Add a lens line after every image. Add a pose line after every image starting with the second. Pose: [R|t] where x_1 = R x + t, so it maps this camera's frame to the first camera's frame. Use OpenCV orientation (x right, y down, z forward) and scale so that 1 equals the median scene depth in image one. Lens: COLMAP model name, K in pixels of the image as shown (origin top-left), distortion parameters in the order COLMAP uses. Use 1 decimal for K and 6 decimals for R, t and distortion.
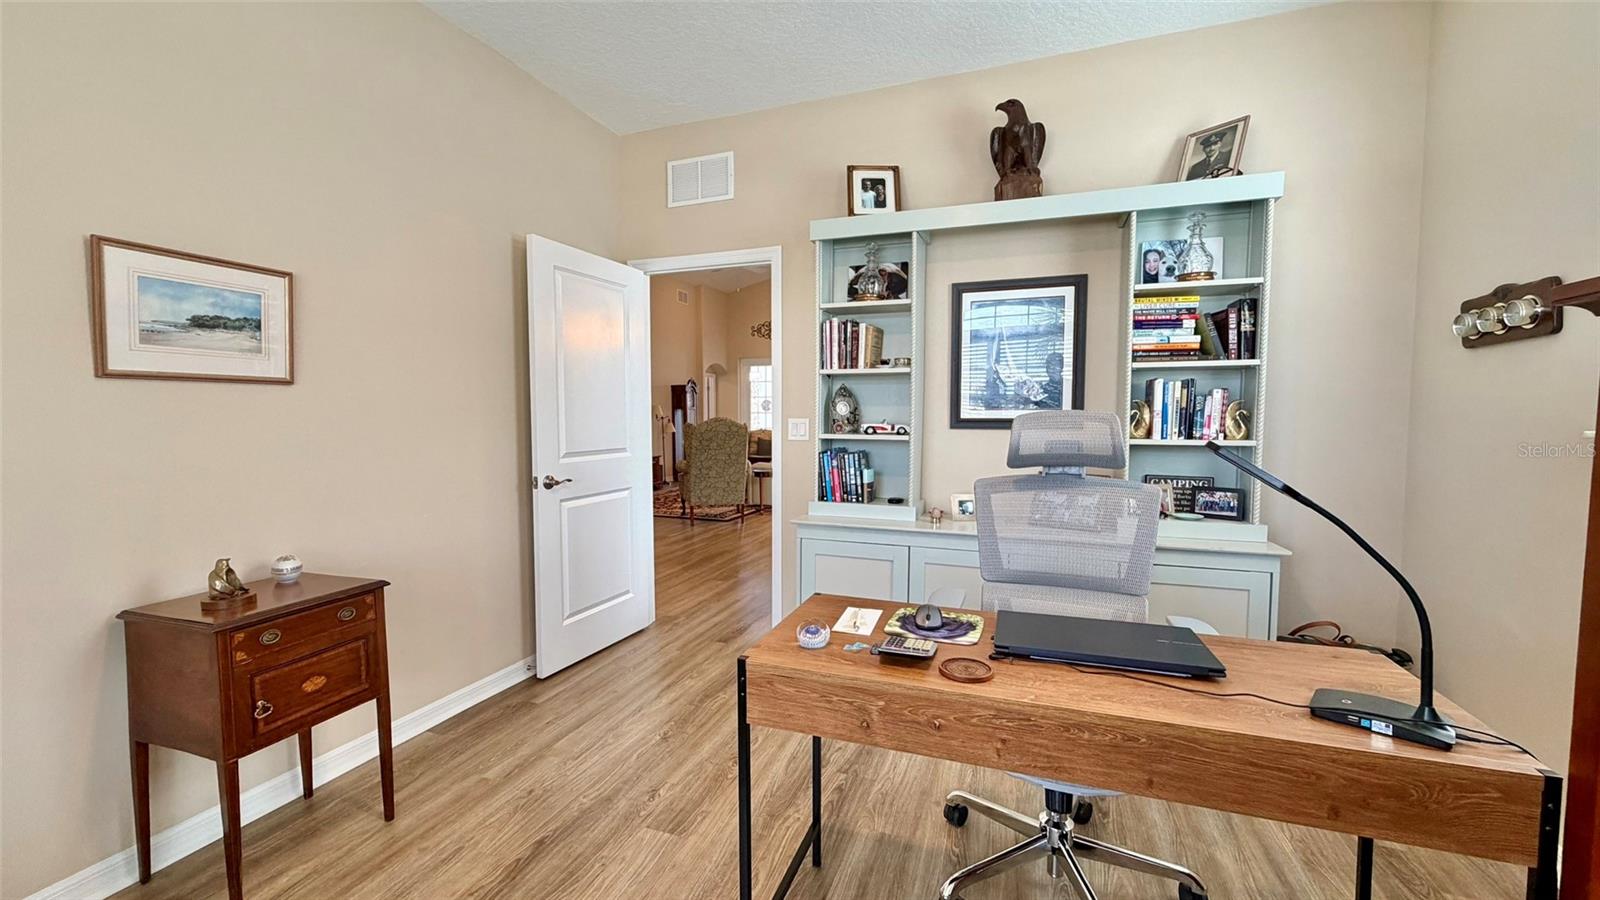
lens RADIAL K [[631.8, 0, 800.0], [0, 631.8, 452.1], [0, 0, 1]] dist [-0.002199, -0.000214]
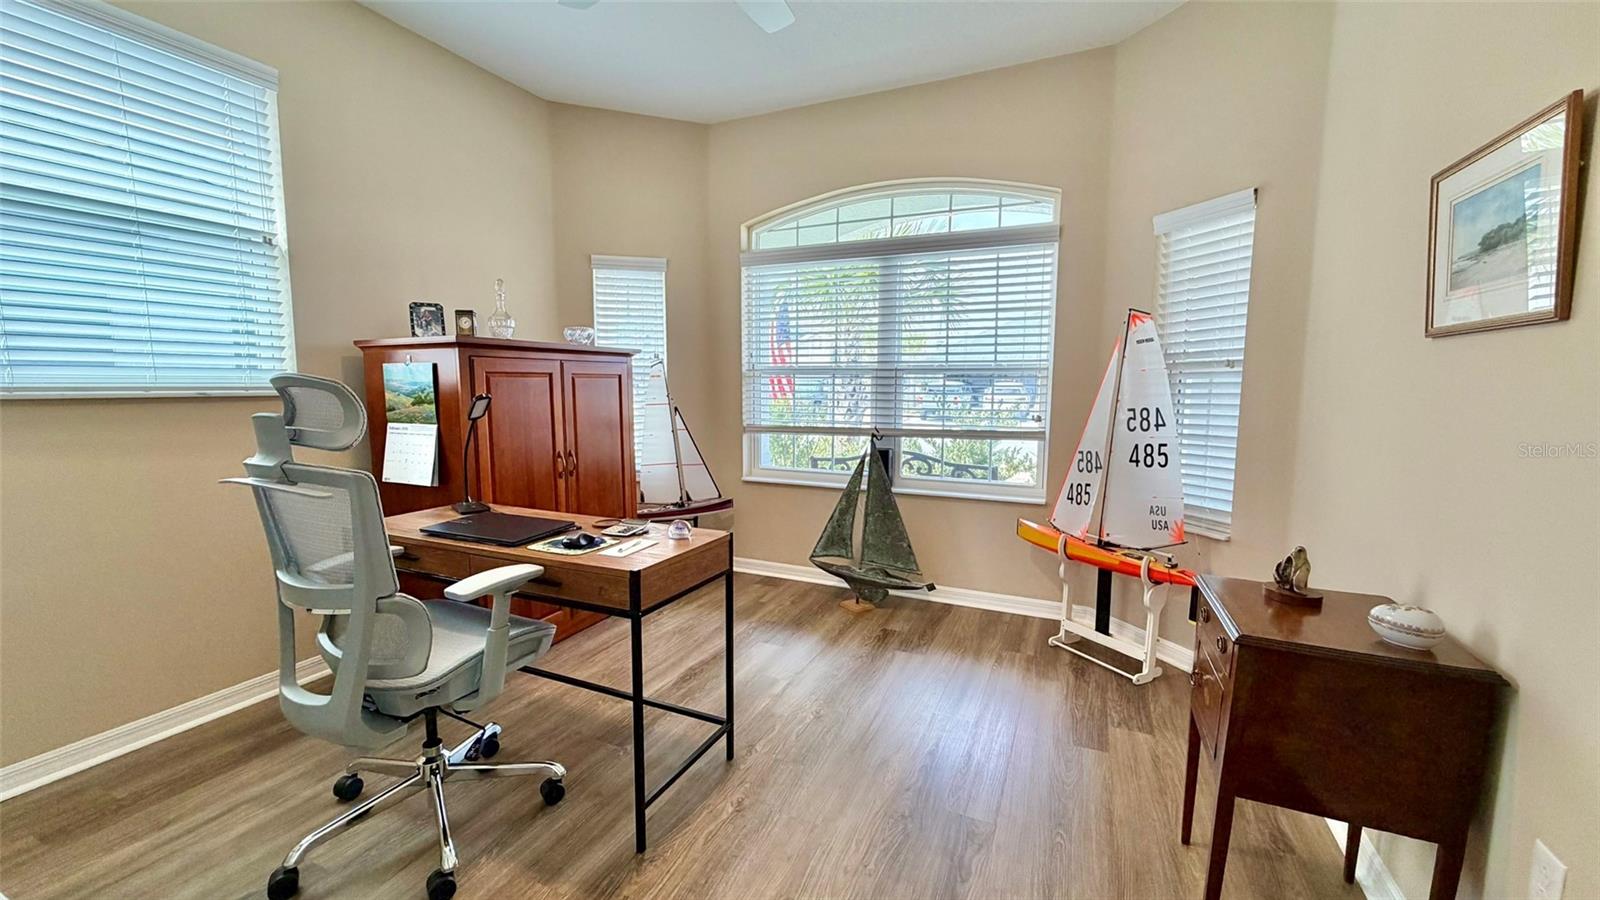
lens RADIAL K [[631.8, 0, 798.8], [0, 631.8, 453.4], [0, 0, 1]] dist [-0.002199, -0.000214]
pose [[-0.997151, -0.008100, 0.074992, -0.297497], [0.004397, 0.986285, 0.164993, -0.106512], [-0.075300, 0.164853, -0.983440, 1.942328]]
